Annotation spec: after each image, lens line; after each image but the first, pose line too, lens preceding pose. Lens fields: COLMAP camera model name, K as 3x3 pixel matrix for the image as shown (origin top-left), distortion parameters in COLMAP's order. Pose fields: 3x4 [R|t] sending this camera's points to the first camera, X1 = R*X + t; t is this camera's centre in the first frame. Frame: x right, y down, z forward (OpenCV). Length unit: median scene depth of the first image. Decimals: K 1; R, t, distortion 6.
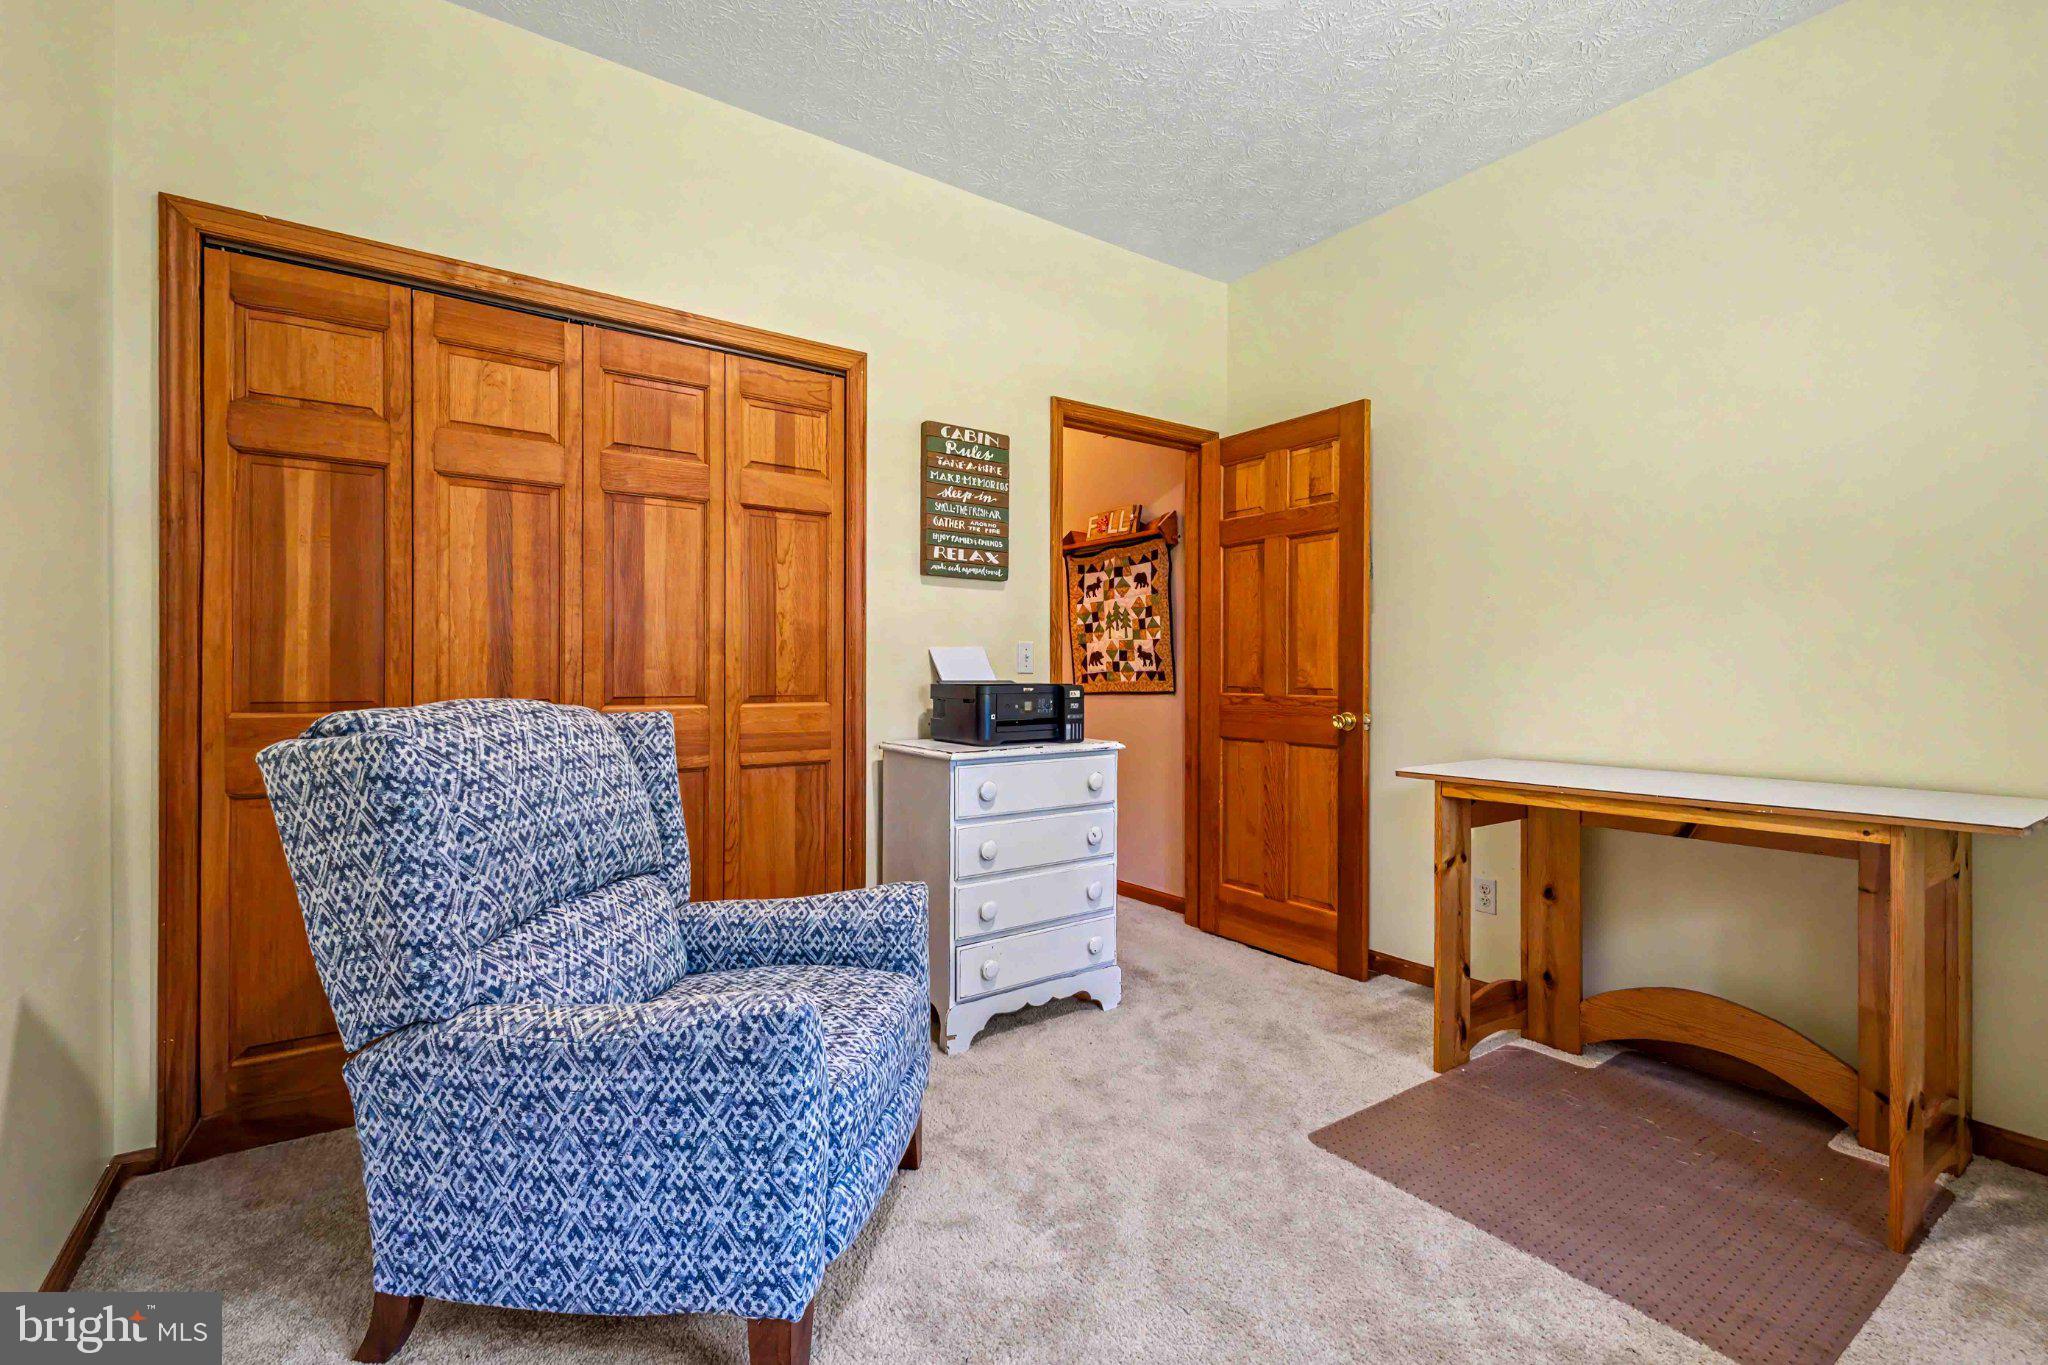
lens RADIAL K [[912.3, 0, 1027.7], [0, 912.3, 673.0], [0, 0, 1]] dist [0.014312, -0.000132]
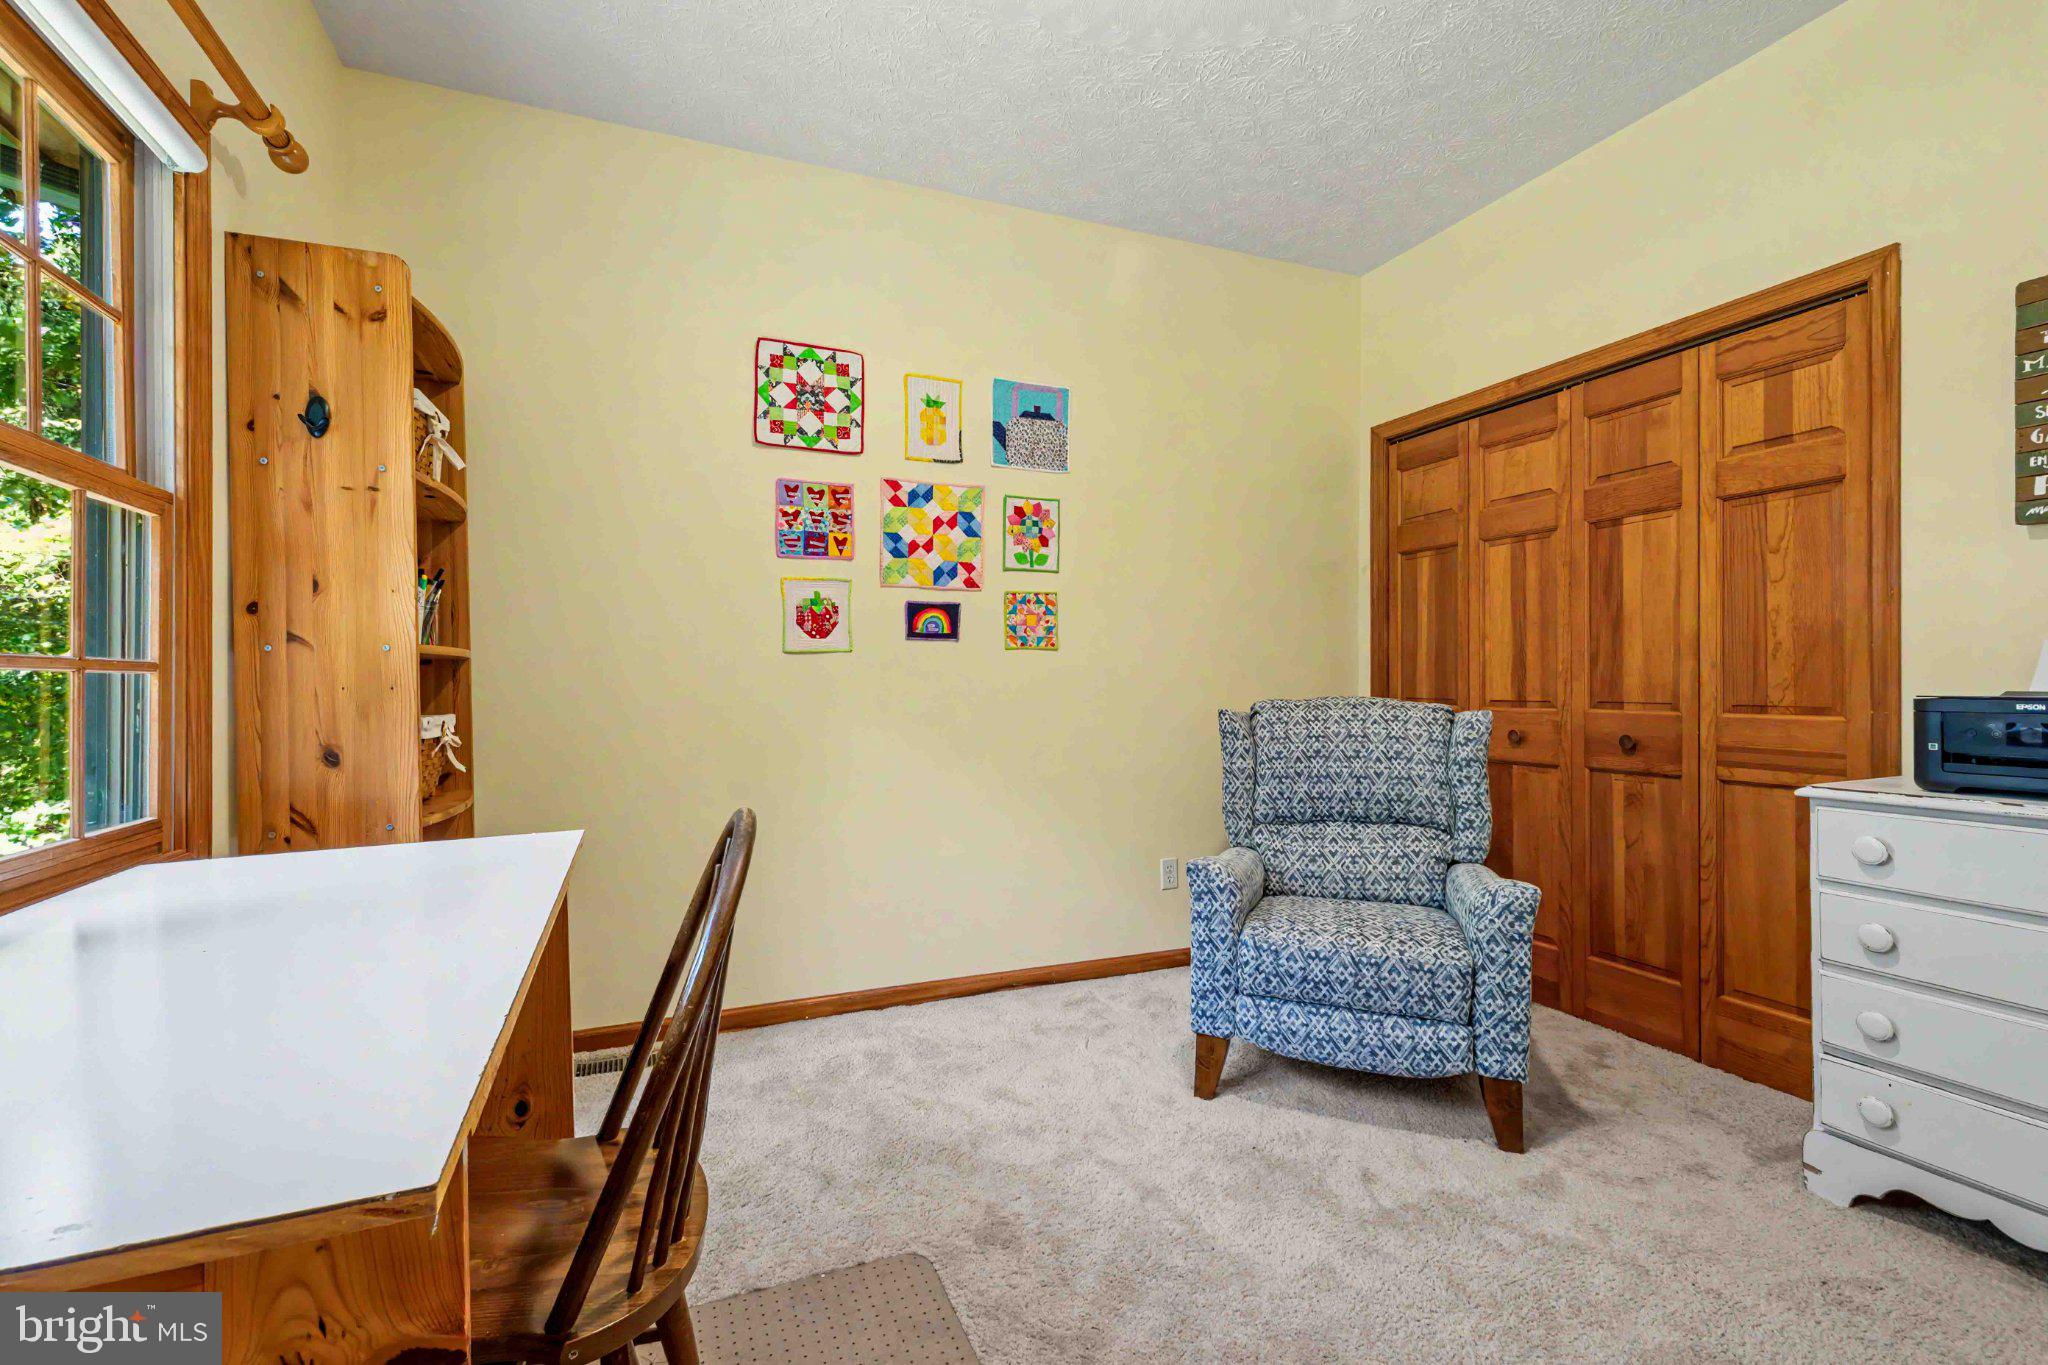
lens RADIAL K [[912.3, 0, 1019.9], [0, 912.3, 686.0], [0, 0, 1]] dist [0.014312, -0.000132]
pose [[-0.219696, 0.001048, -0.975568, 0.779181], [-0.002303, 0.999996, 0.001593, 0.006344], [0.975566, 0.002597, -0.219692, 0.529792]]
